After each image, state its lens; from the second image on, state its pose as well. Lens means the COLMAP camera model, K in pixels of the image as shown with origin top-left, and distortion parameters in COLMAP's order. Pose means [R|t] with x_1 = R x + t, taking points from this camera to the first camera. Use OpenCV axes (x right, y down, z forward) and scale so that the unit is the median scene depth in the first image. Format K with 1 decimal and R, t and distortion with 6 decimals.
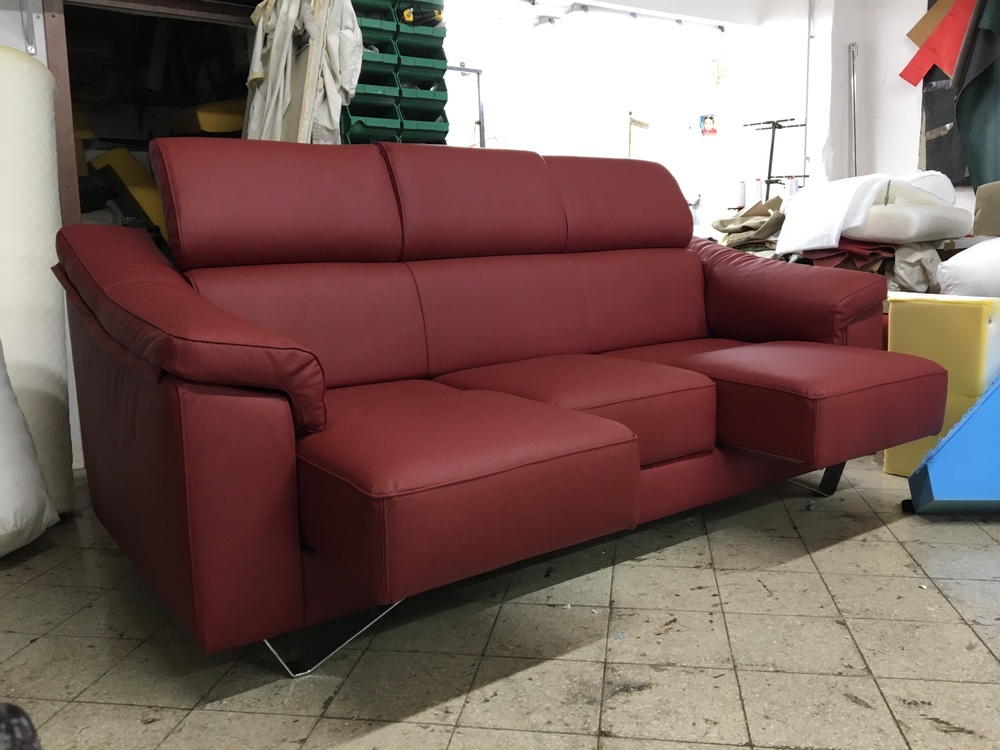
lens RADIAL K [[846.3, 0, 500.0], [0, 846.3, 375.0], [0, 0, 1]] dist [0.082445, -0.103376]
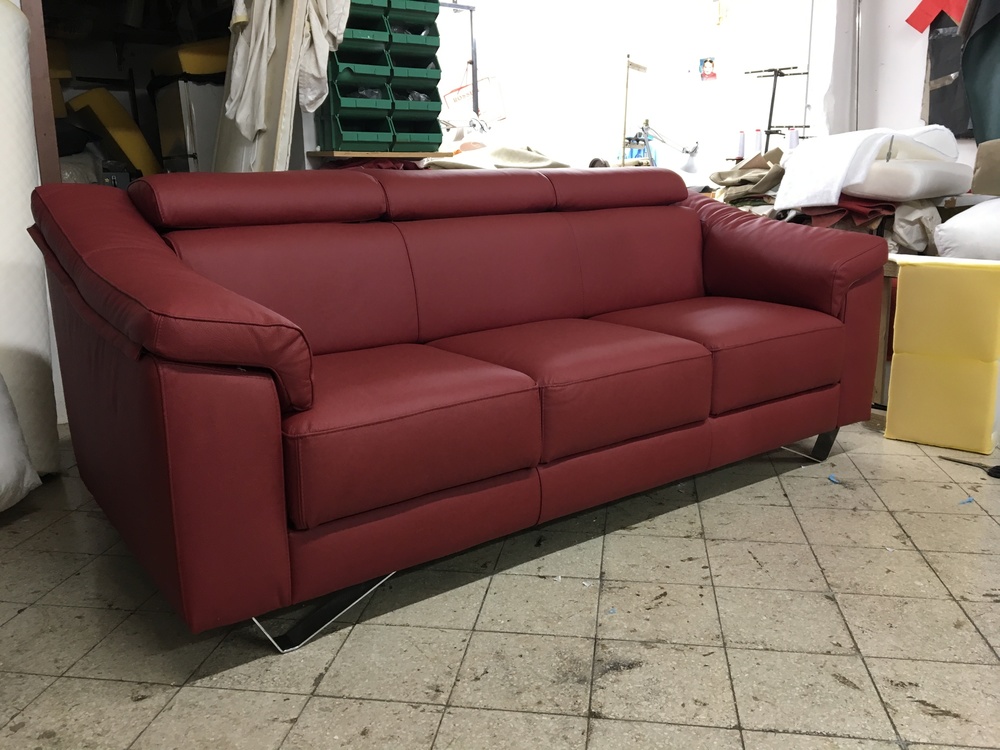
lens RADIAL K [[846.3, 0, 500.0], [0, 846.3, 375.0], [0, 0, 1]] dist [0.082445, -0.103376]
pose [[0.999896, 0.008273, 0.011851, -0.002938], [-0.009103, 0.997376, 0.071825, -0.036563], [-0.011226, -0.071926, 0.997347, 0.020126]]
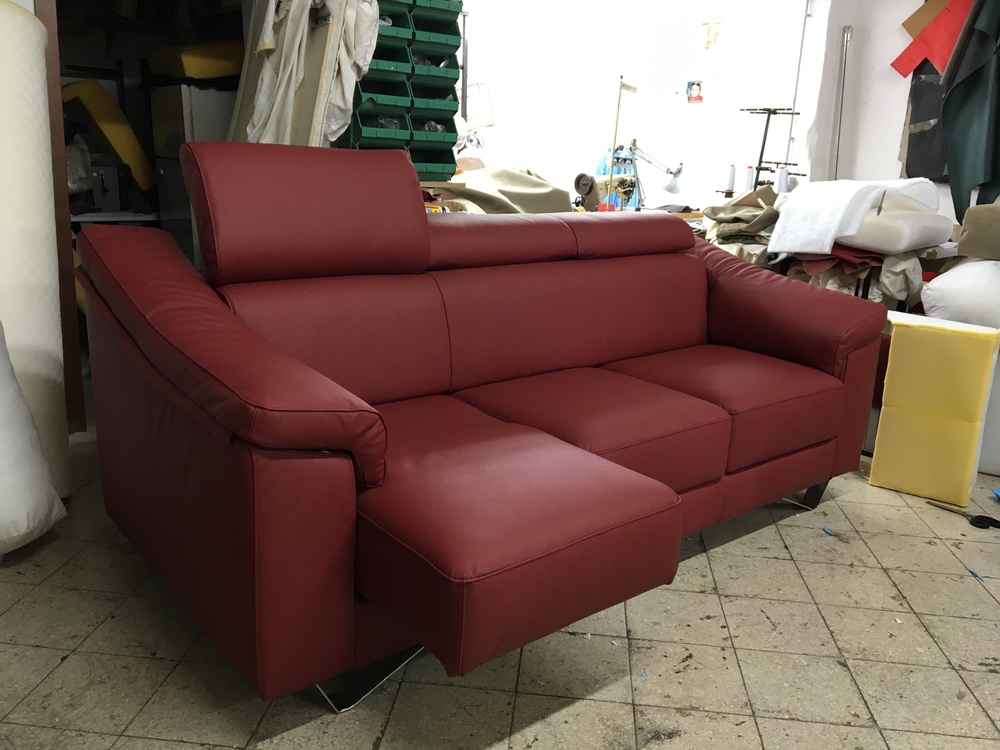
lens RADIAL K [[846.3, 0, 500.0], [0, 846.3, 375.0], [0, 0, 1]] dist [0.082445, -0.103376]
pose [[0.995365, 0.051369, 0.081296, -0.125949], [-0.059271, 0.993423, 0.097972, -0.139100], [-0.075729, -0.102336, 0.991863, -0.001470]]
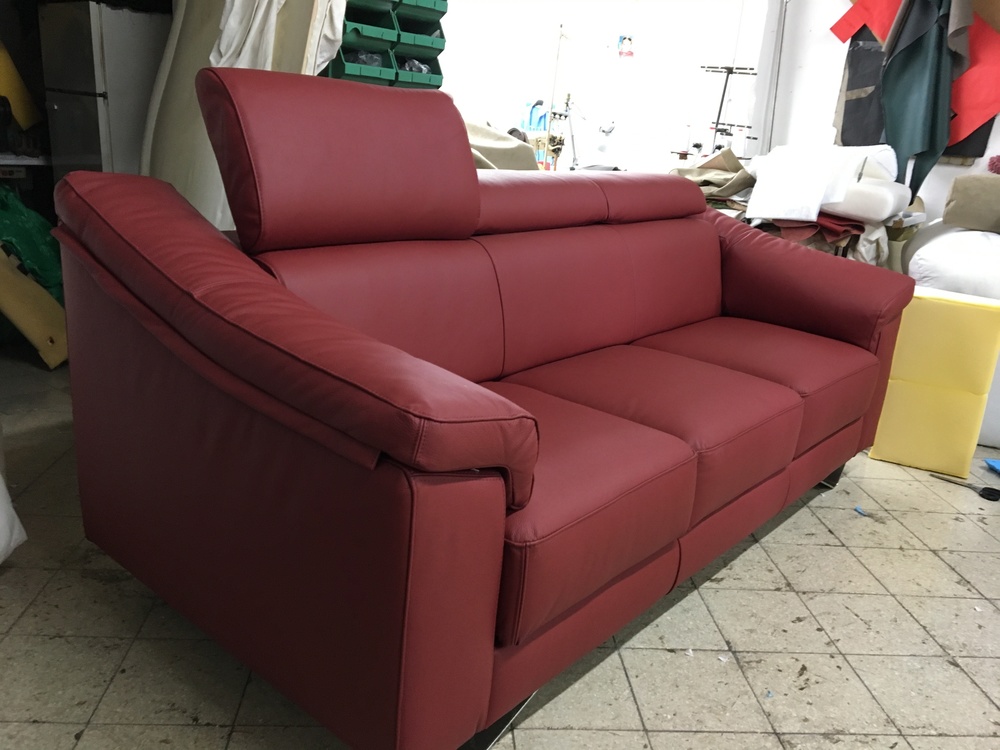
lens RADIAL K [[846.3, 0, 500.0], [0, 846.3, 375.0], [0, 0, 1]] dist [0.082445, -0.103376]
pose [[0.964464, 0.032434, 0.262215, -0.364824], [-0.069817, 0.988446, 0.134533, -0.136163], [-0.254822, -0.148059, 0.955586, 0.193257]]
